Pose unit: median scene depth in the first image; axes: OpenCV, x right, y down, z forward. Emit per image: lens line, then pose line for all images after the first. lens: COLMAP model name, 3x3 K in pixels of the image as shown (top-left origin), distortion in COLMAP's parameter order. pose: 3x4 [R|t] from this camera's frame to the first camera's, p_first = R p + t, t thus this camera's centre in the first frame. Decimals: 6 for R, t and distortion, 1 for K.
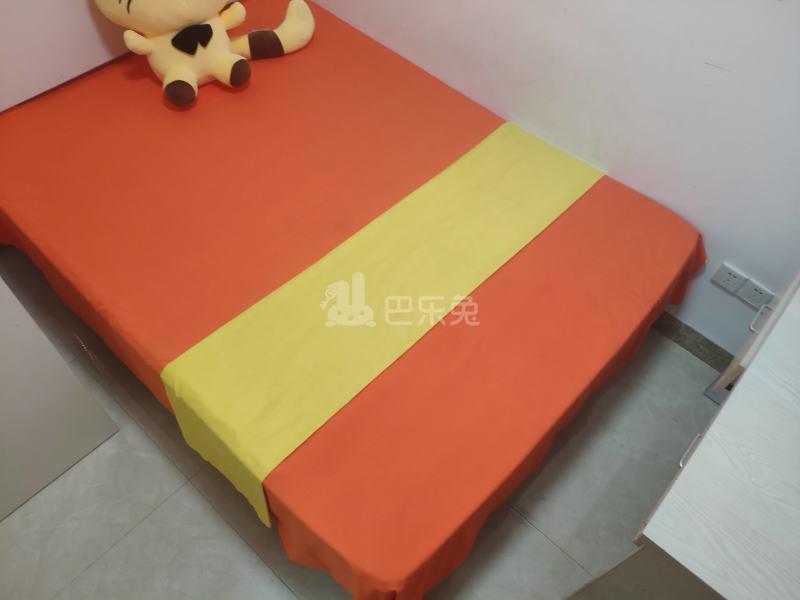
lens RADIAL K [[611.1, 0, 400.0], [0, 611.1, 300.0], [0, 0, 1]] dist [-0.003697, -0.057370]
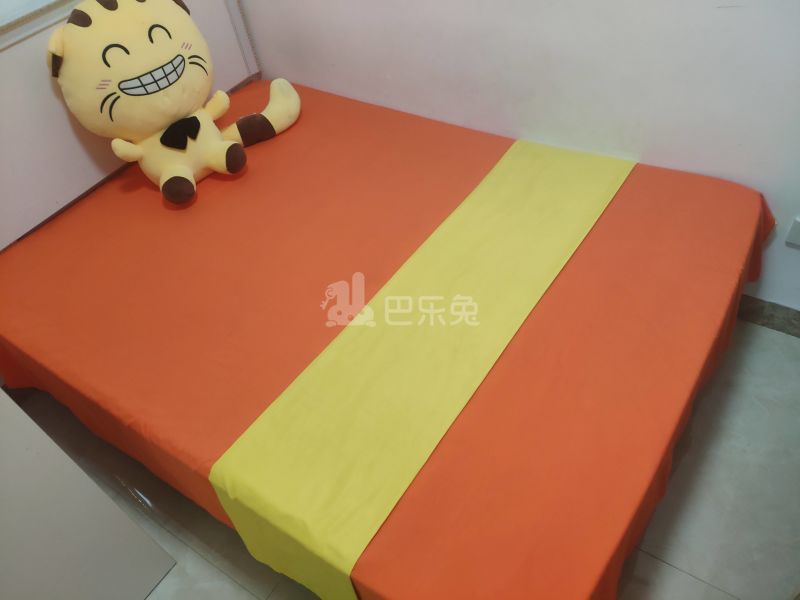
lens RADIAL K [[611.1, 0, 400.0], [0, 611.1, 300.0], [0, 0, 1]] dist [-0.003697, -0.057370]
pose [[0.972413, -0.231760, -0.026467, -0.036706], [0.224876, 0.961539, -0.157714, 0.060171], [0.062001, 0.147412, 0.987130, 0.098480]]
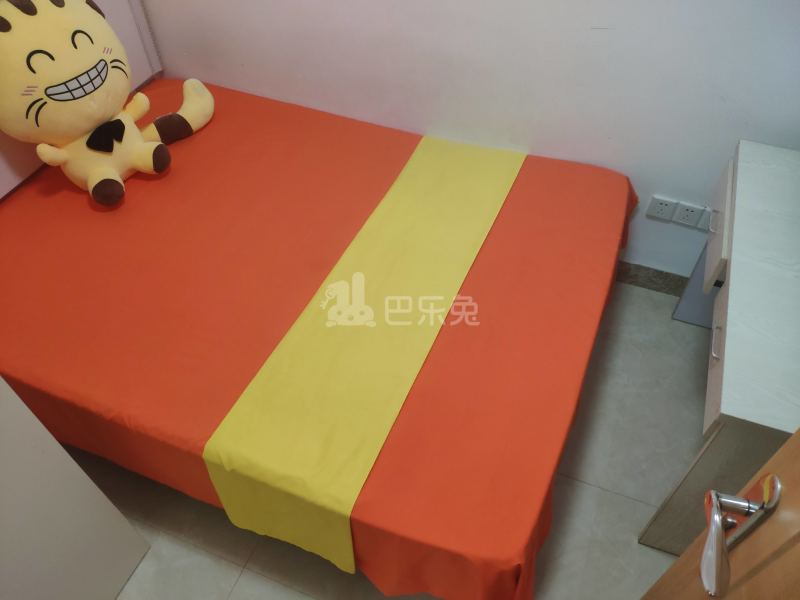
lens RADIAL K [[611.1, 0, 400.0], [0, 611.1, 300.0], [0, 0, 1]] dist [-0.003697, -0.057370]
pose [[0.935463, -0.305567, 0.177592, -0.153791], [0.321717, 0.944248, -0.069958, 0.045505], [-0.146314, 0.122577, 0.981615, -0.009973]]
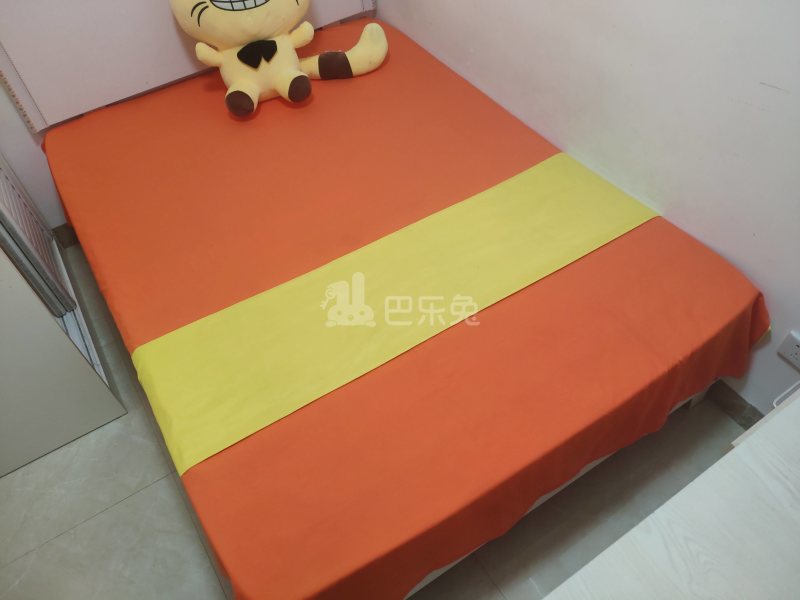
lens RADIAL K [[611.1, 0, 400.0], [0, 611.1, 300.0], [0, 0, 1]] dist [-0.003697, -0.057370]
pose [[0.961484, 0.124668, -0.244961, 0.210371], [-0.144840, 0.987247, -0.066065, 0.025071], [0.233600, 0.099001, 0.967280, 0.082700]]
